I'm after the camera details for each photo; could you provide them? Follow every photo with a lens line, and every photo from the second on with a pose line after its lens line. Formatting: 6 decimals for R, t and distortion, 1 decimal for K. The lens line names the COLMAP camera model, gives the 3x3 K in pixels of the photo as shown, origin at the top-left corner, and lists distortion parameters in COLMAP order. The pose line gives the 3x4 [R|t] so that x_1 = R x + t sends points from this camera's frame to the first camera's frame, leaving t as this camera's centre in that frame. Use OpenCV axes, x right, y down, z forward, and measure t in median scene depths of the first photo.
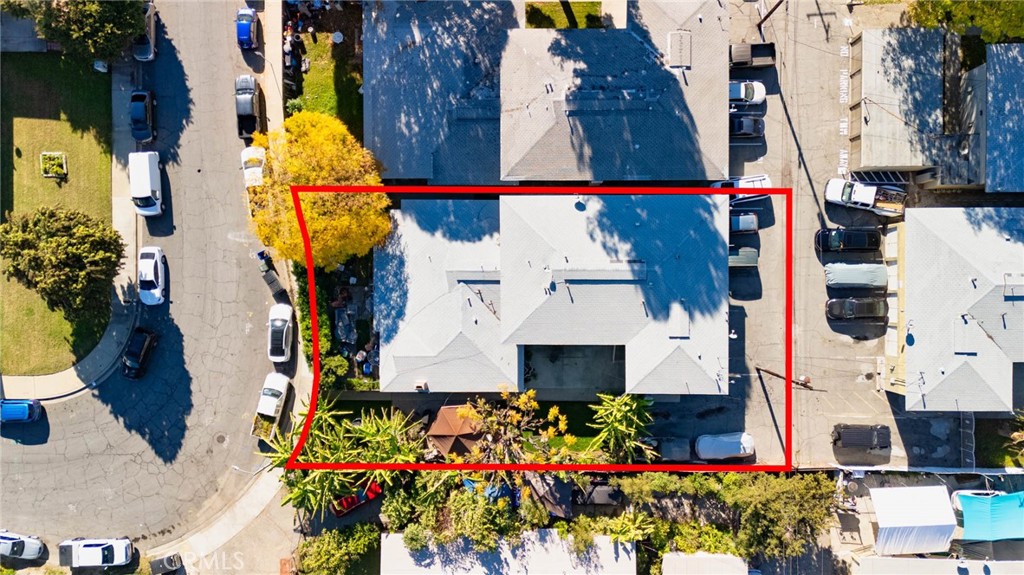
lens RADIAL K [[768.8, 0, 505.0], [0, 768.8, 310.7], [0, 0, 1]] dist [0.032462, -0.000296]
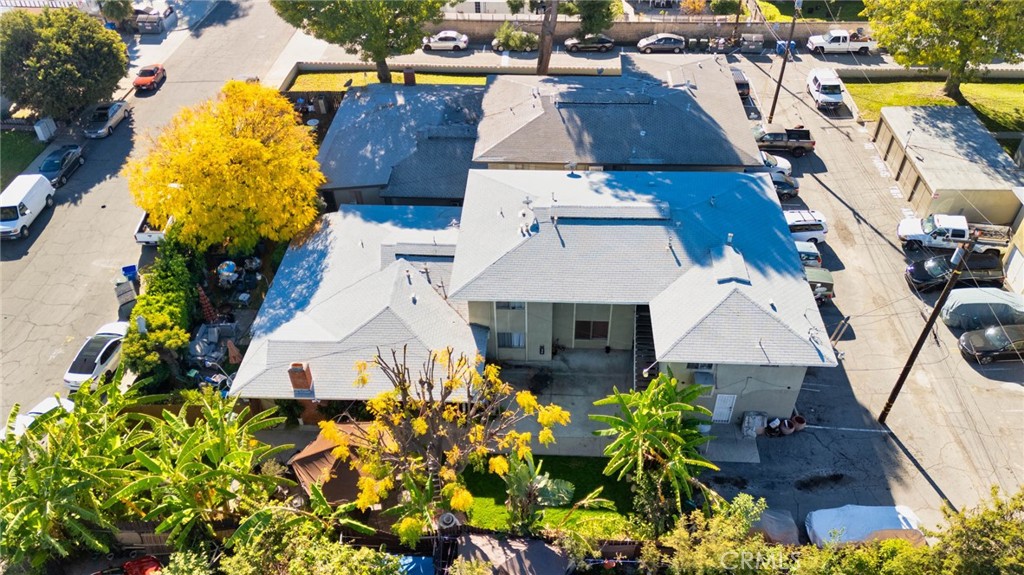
lens RADIAL K [[773.4, 0, 532.9], [0, 773.4, 291.7], [0, 0, 1]] dist [0.021649, 0.001772]
pose [[0.998894, 0.043912, -0.016826, 0.071278], [-0.041274, 0.647225, -0.761181, 0.496876], [-0.022535, 0.761033, 0.648321, 0.577897]]
